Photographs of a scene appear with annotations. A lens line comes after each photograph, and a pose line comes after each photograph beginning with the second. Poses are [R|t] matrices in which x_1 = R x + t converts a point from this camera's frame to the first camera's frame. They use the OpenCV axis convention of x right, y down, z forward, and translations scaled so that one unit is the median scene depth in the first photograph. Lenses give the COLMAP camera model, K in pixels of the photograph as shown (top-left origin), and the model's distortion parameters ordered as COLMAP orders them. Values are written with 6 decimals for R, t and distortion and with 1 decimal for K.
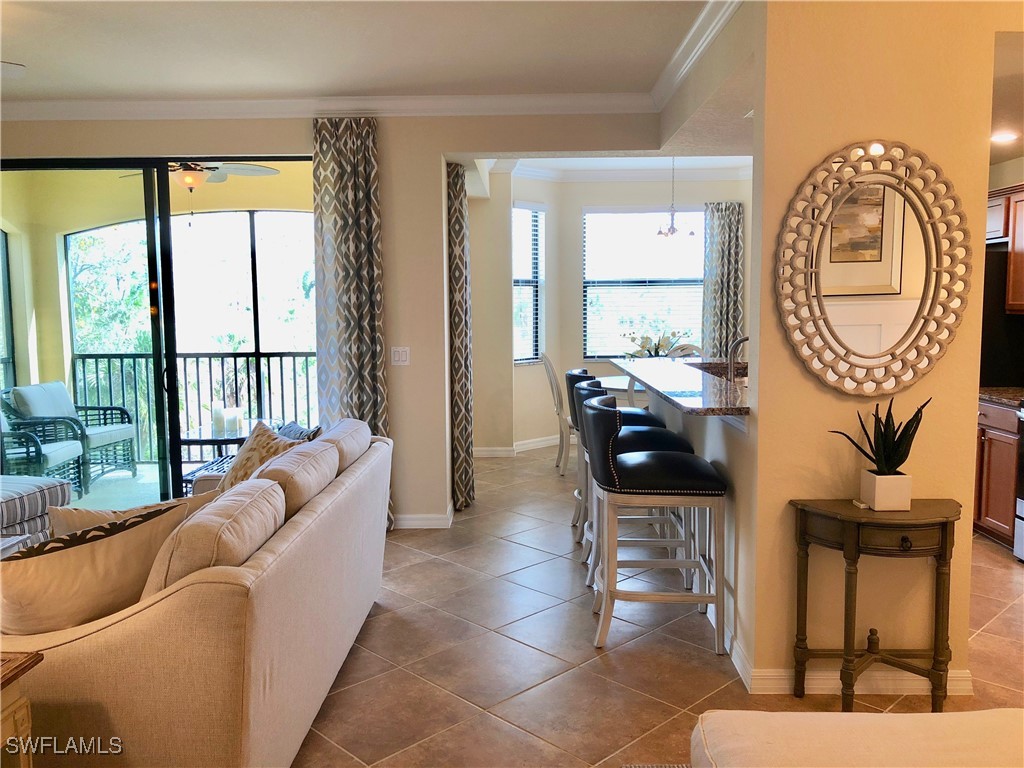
lens RADIAL K [[831.9, 0, 512.0], [0, 831.9, 384.0], [0, 0, 1]] dist [0.017665, -0.009032]
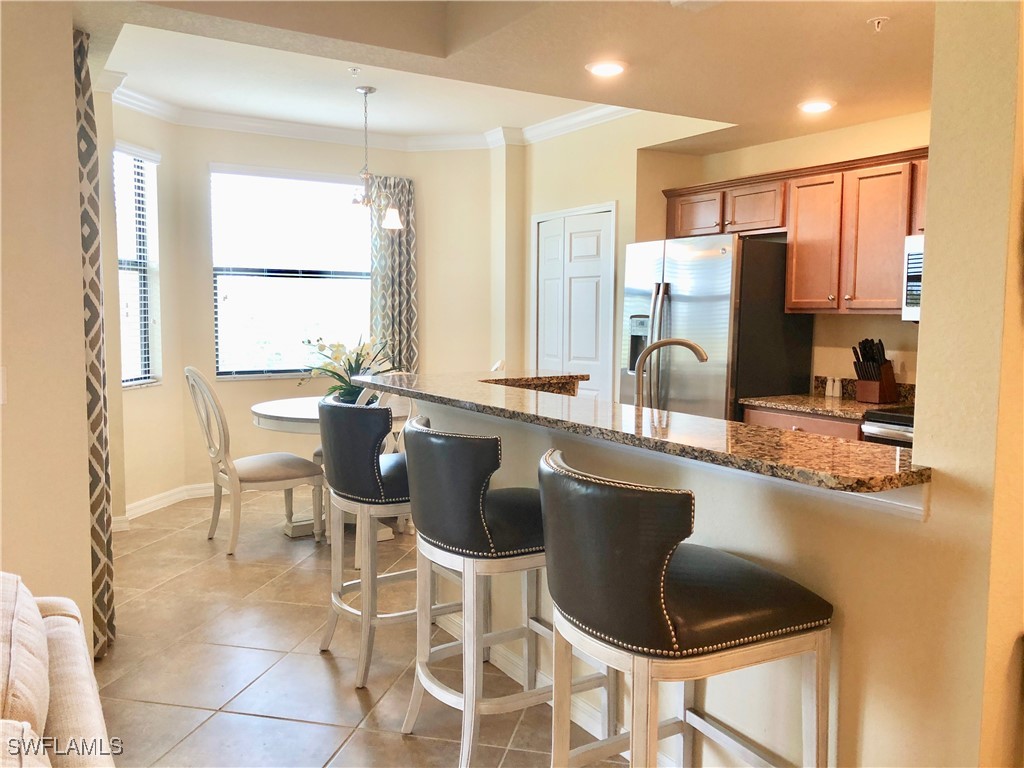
lens RADIAL K [[824.8, 0, 507.0], [0, 824.8, 381.7], [0, 0, 1]] dist [0.088795, -0.138450]
pose [[0.844489, -0.031797, 0.534628, -0.087017], [0.039906, 0.999197, -0.003607, -0.013163], [-0.534084, 0.024380, 0.845080, 0.268710]]
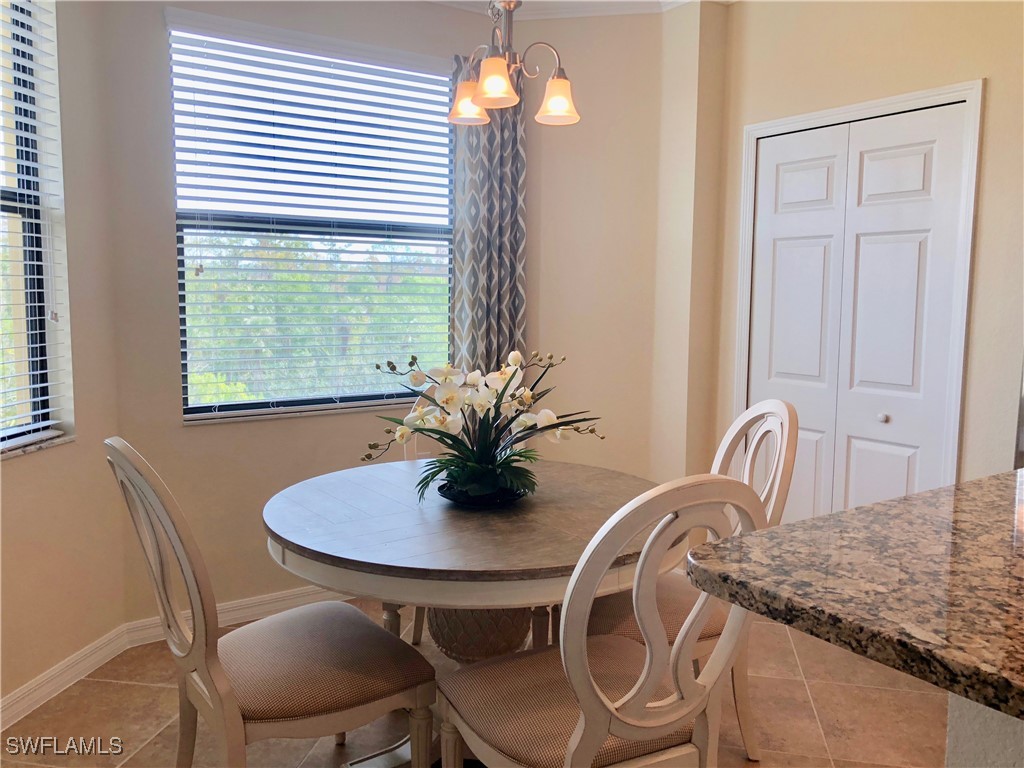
lens RADIAL K [[831.9, 0, 512.0], [0, 831.9, 384.0], [0, 0, 1]] dist [0.017665, -0.009032]
pose [[0.823391, -0.043631, 0.565795, -0.005431], [0.037703, 0.999043, 0.022171, -0.049042], [-0.566221, 0.003077, 0.824248, 0.612727]]
